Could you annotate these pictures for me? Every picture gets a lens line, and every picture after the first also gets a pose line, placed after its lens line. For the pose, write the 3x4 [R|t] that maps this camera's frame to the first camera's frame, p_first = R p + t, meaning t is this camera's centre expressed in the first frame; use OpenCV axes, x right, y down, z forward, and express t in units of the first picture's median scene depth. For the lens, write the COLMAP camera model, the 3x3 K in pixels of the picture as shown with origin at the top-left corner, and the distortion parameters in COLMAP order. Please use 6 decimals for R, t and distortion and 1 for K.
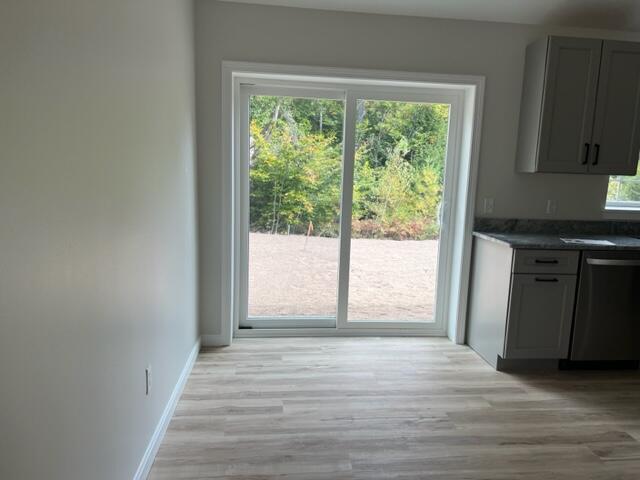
lens RADIAL K [[474.4, 0, 324.4], [0, 474.4, 240.2], [0, 0, 1]] dist [0.046076, -0.061057]
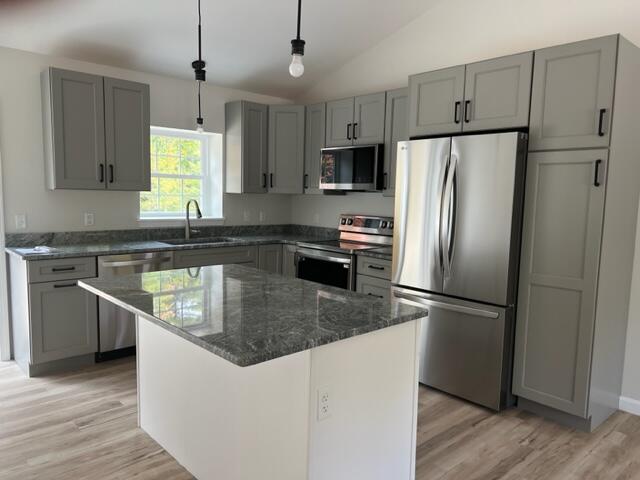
lens RADIAL K [[471.5, 0, 319.1], [0, 471.5, 243.8], [0, 0, 1]] dist [0.069407, -0.097476]
pose [[0.798417, -0.080966, 0.596637, 0.250368], [0.093703, 0.995553, 0.009707, 0.027520], [-0.594769, 0.048156, 0.802453, -0.222742]]
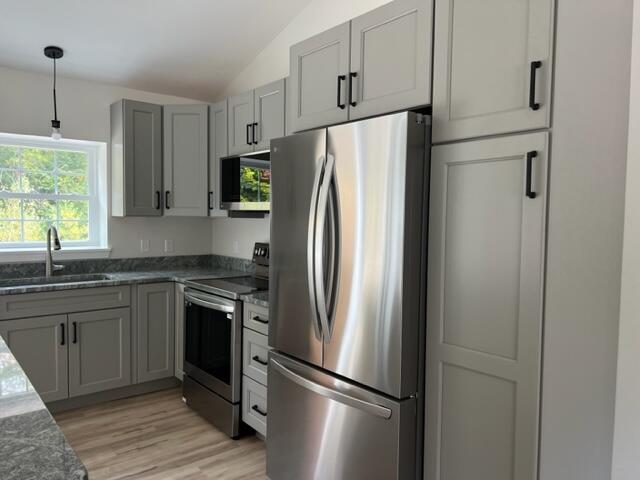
lens RADIAL K [[474.4, 0, 324.4], [0, 474.4, 240.2], [0, 0, 1]] dist [0.046076, -0.061057]
pose [[0.822740, -0.054500, 0.565800, 0.659402], [0.100585, 0.993643, -0.050551, 0.025944], [-0.559448, 0.098501, 0.822992, -0.127245]]
